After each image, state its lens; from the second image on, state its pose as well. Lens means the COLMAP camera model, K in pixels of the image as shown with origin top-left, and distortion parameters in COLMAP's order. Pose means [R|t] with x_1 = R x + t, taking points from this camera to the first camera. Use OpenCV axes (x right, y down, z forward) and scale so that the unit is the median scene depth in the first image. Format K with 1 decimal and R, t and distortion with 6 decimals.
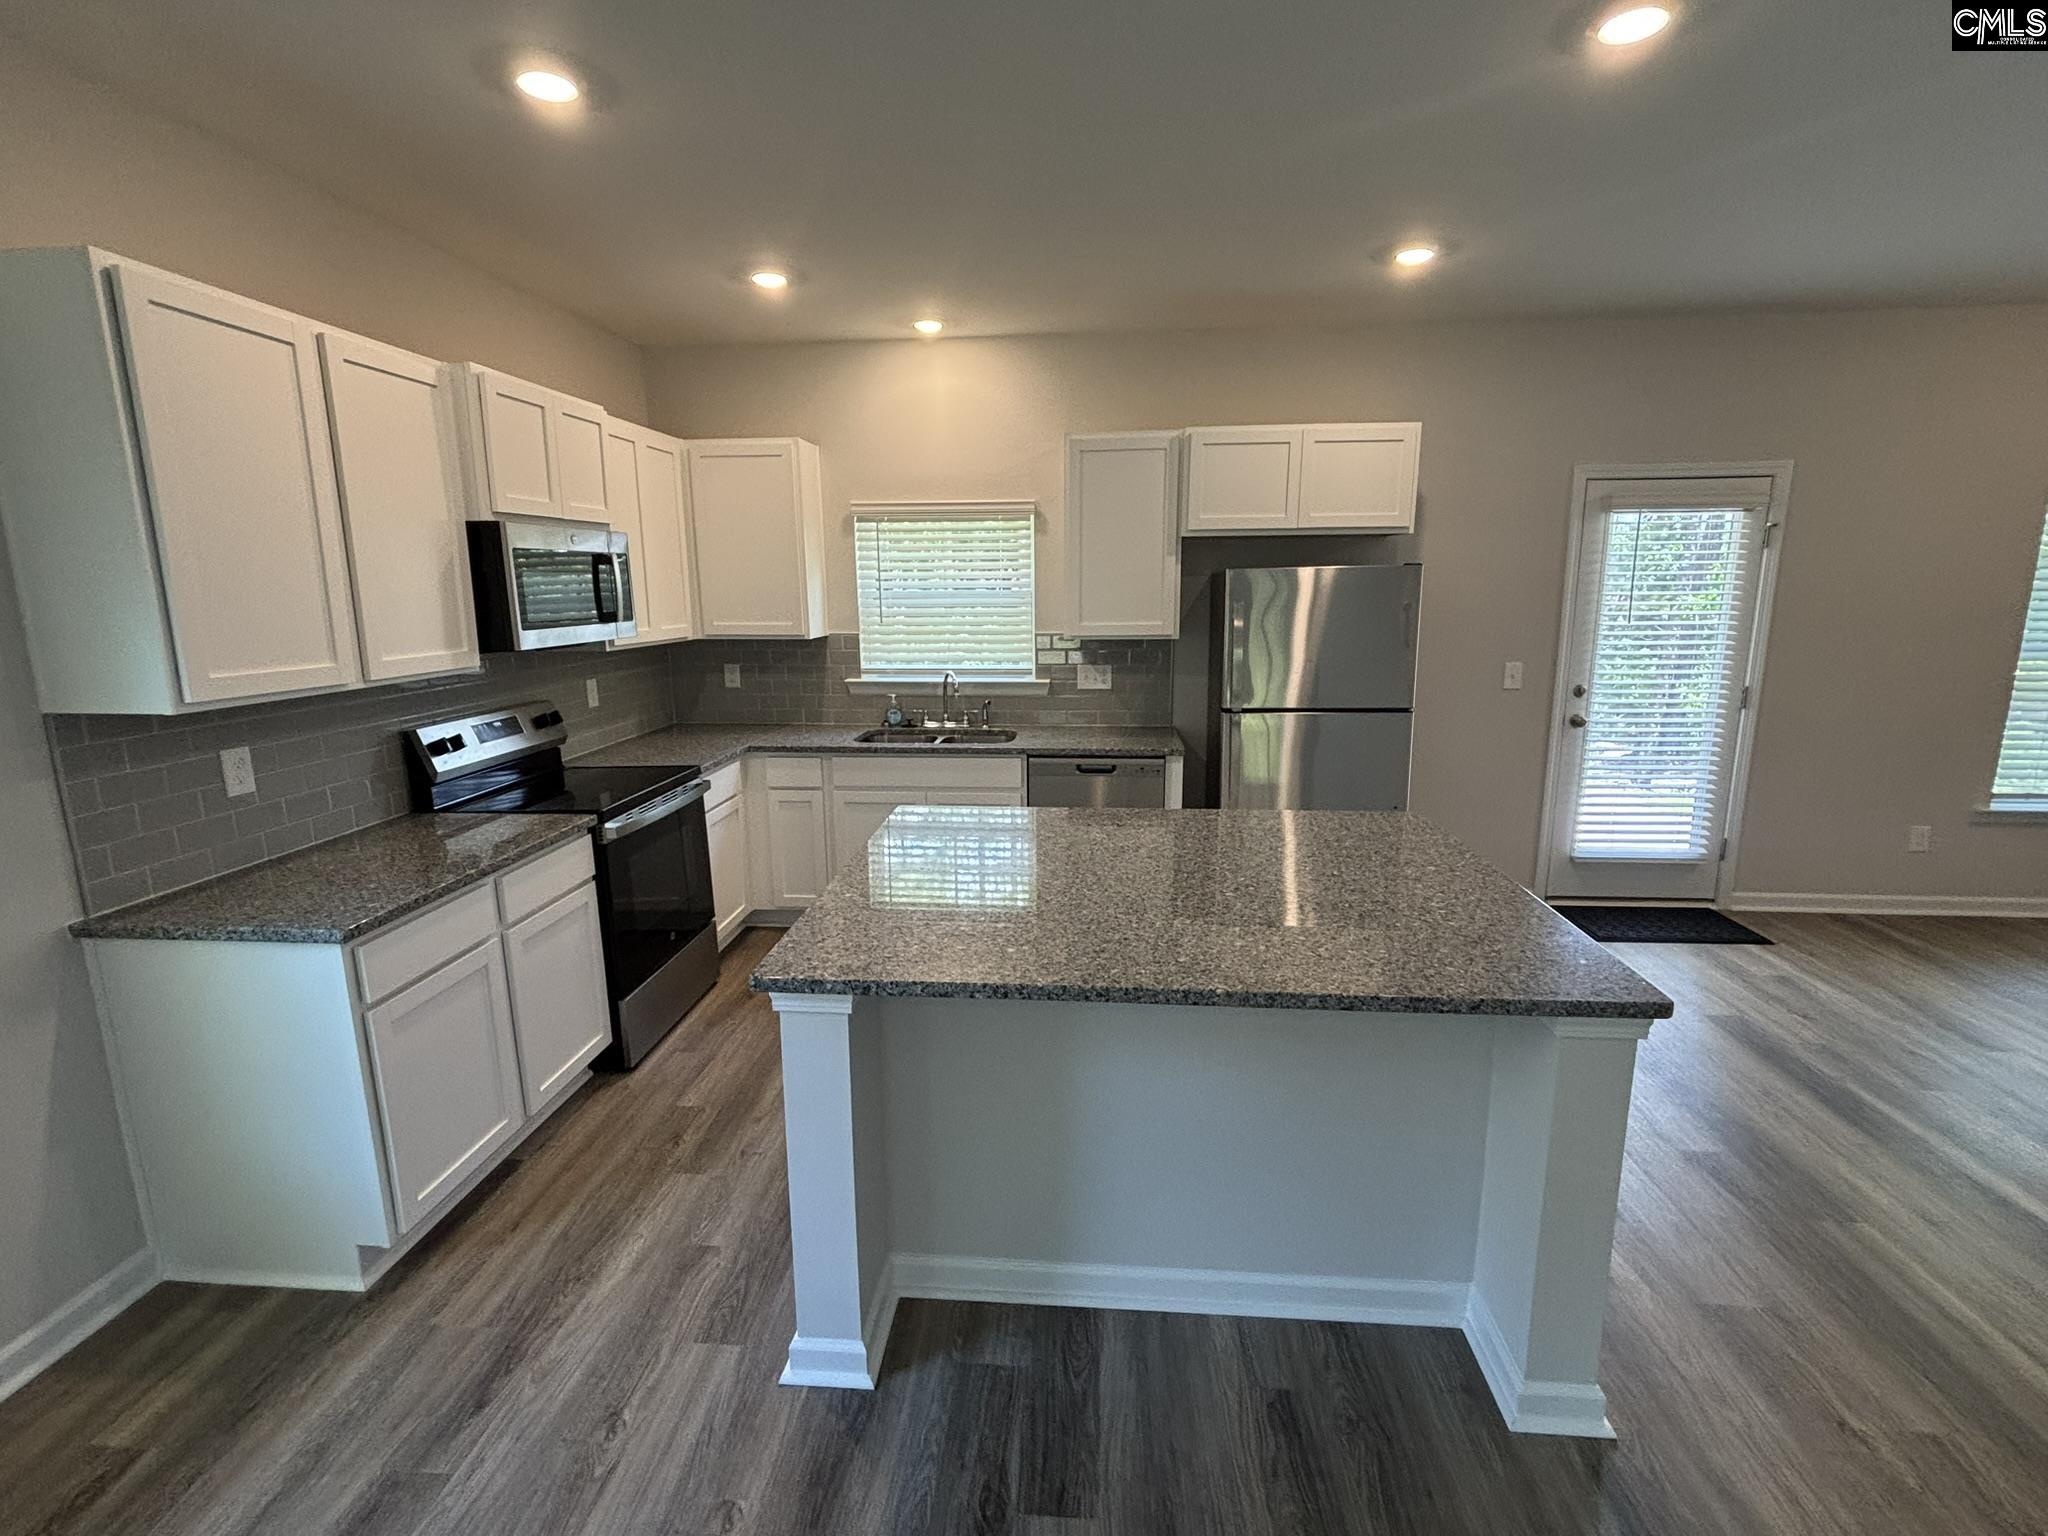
lens RADIAL K [[940.5, 0, 1028.2], [0, 940.5, 772.5], [0, 0, 1]] dist [-0.000466, -0.000474]
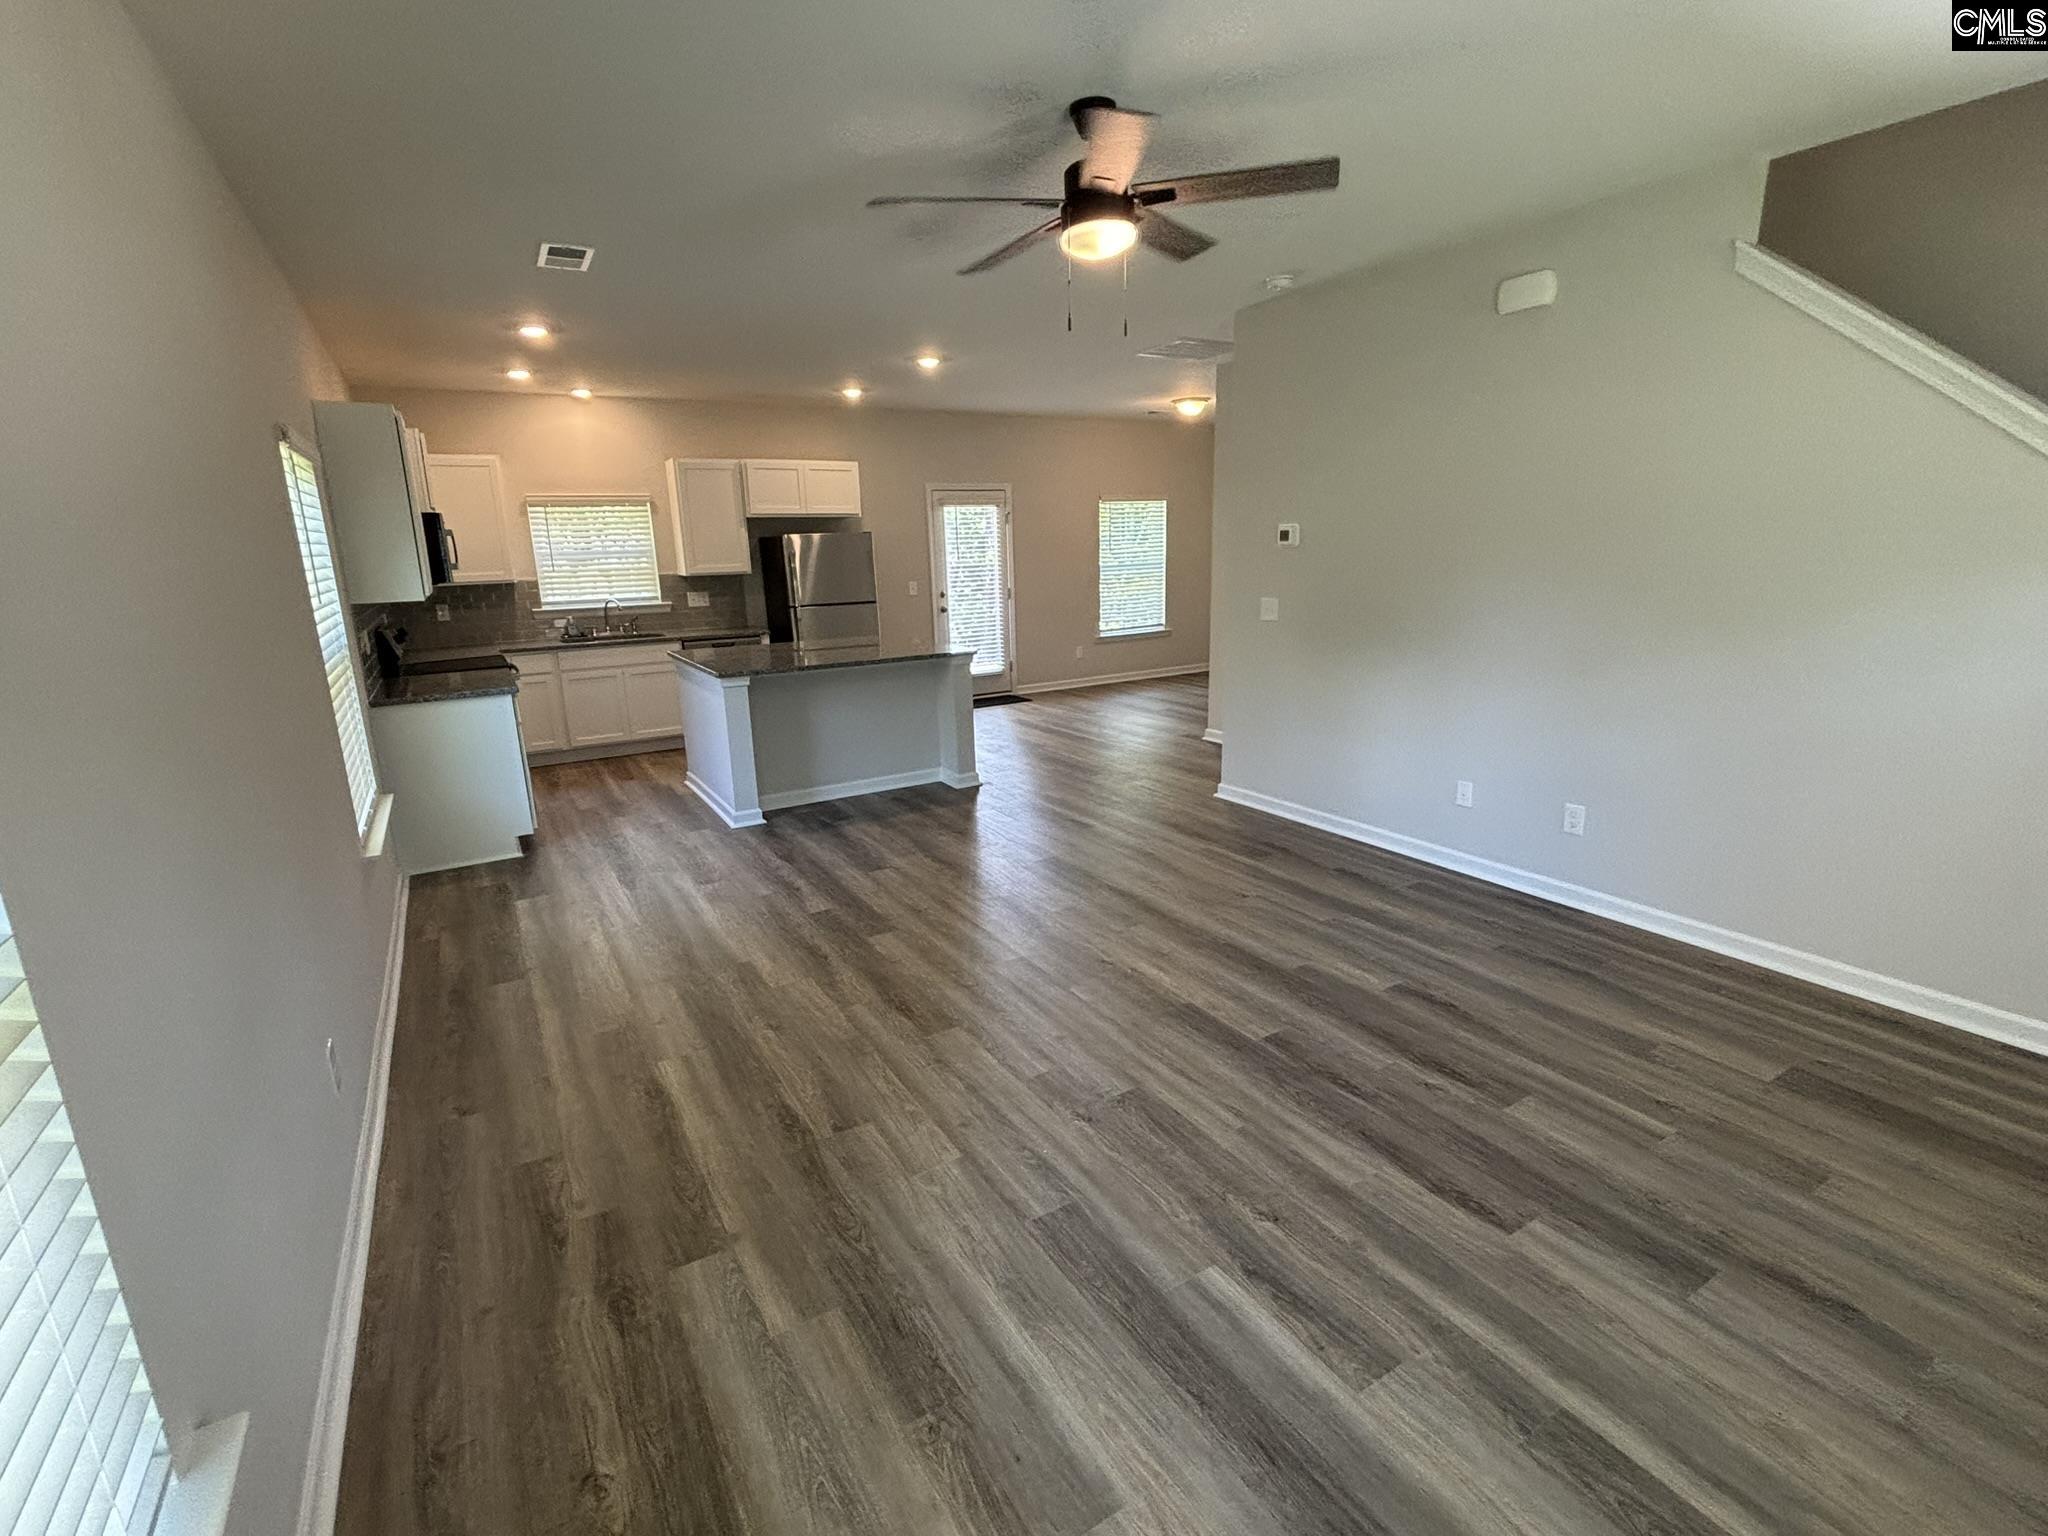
lens RADIAL K [[926.6, 0, 1024.0], [0, 926.6, 768.0], [0, 0, 1]] dist [-0.000154, -0.000588]
pose [[0.810647, -0.150683, 0.565814, -0.537044], [0.134796, 0.988391, 0.070097, 0.195714], [-0.569808, 0.019446, 0.821548, -0.860193]]
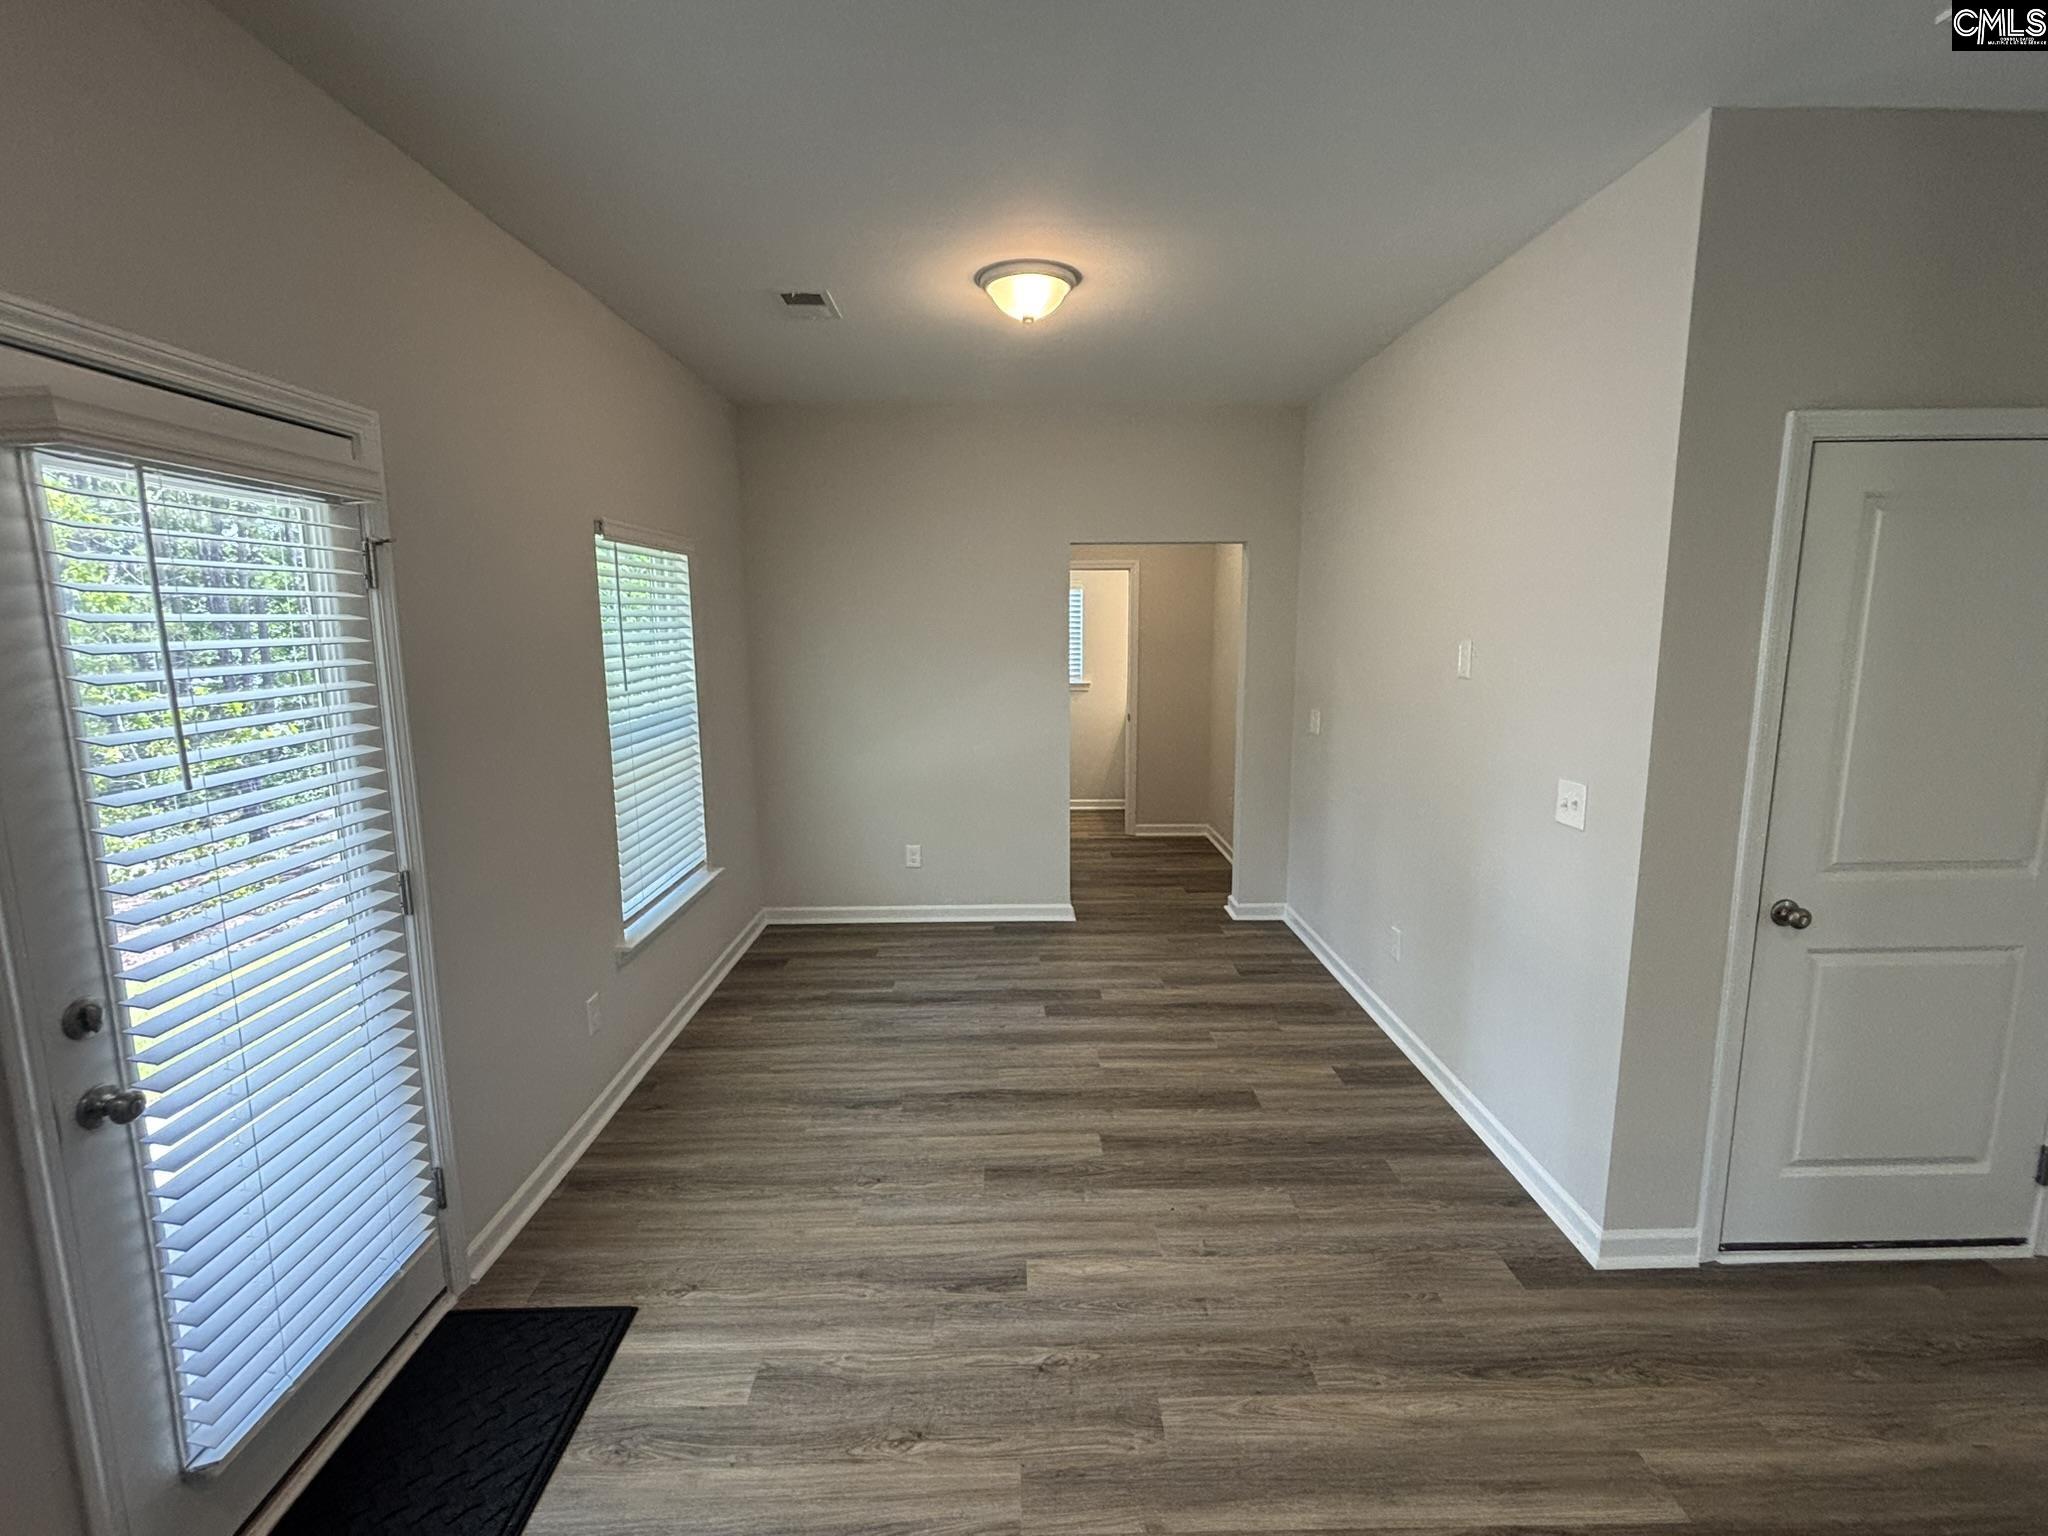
lens RADIAL K [[932.0, 0, 1020.9], [0, 932.0, 764.1], [0, 0, 1]] dist [0.003984, -0.000157]
pose [[-0.096879, -0.142206, 0.985085, 0.310206], [0.204383, 0.965805, 0.159523, -0.181711], [-0.974085, 0.216789, -0.064501, 0.825172]]
